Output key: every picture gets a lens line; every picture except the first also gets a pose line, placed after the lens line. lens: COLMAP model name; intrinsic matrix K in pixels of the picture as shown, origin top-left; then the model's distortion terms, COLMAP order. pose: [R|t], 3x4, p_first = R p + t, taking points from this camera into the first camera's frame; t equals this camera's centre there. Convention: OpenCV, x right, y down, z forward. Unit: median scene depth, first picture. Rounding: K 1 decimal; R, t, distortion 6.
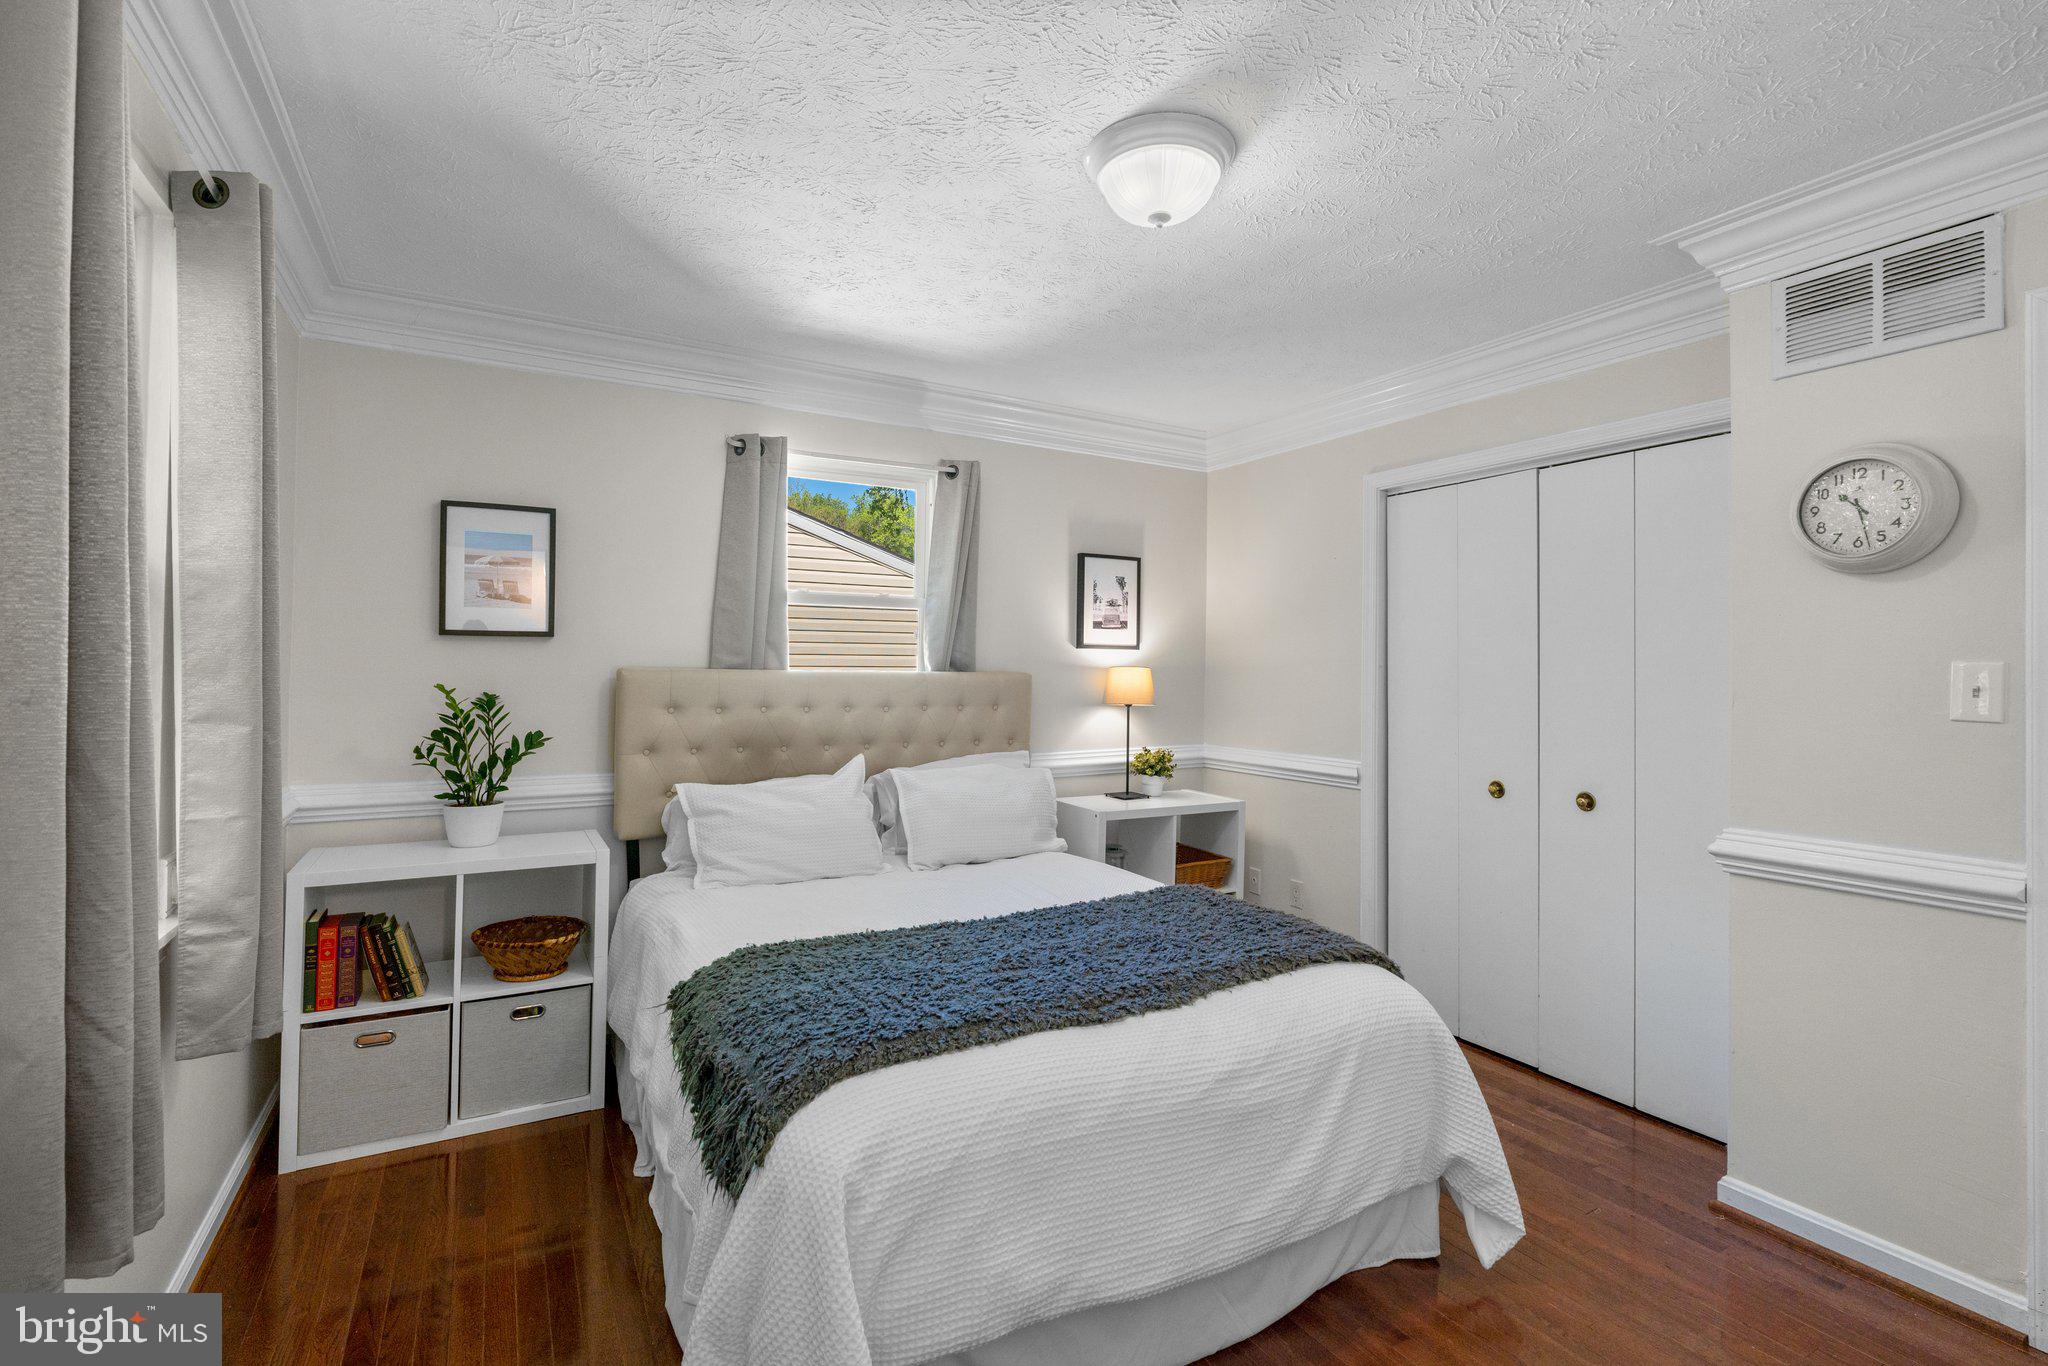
lens RADIAL K [[918.1, 0, 1021.6], [0, 918.1, 667.1], [0, 0, 1]] dist [-0.011705, -0.000114]
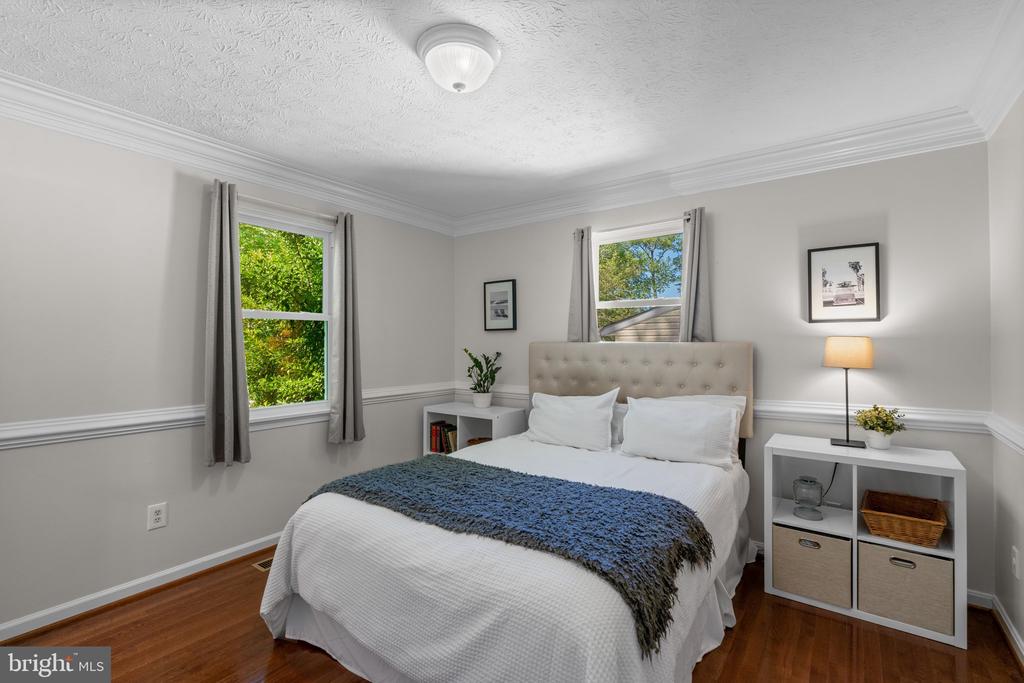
lens RADIAL K [[467.3, 0, 512.0], [0, 467.3, 341.5], [0, 0, 1]] dist [-0.001208, -0.000015]
pose [[0.413906, -0.009498, -0.910270, 0.574469], [0.012272, 0.999913, -0.004853, 0.004459], [0.910237, -0.009162, 0.413986, 0.401147]]
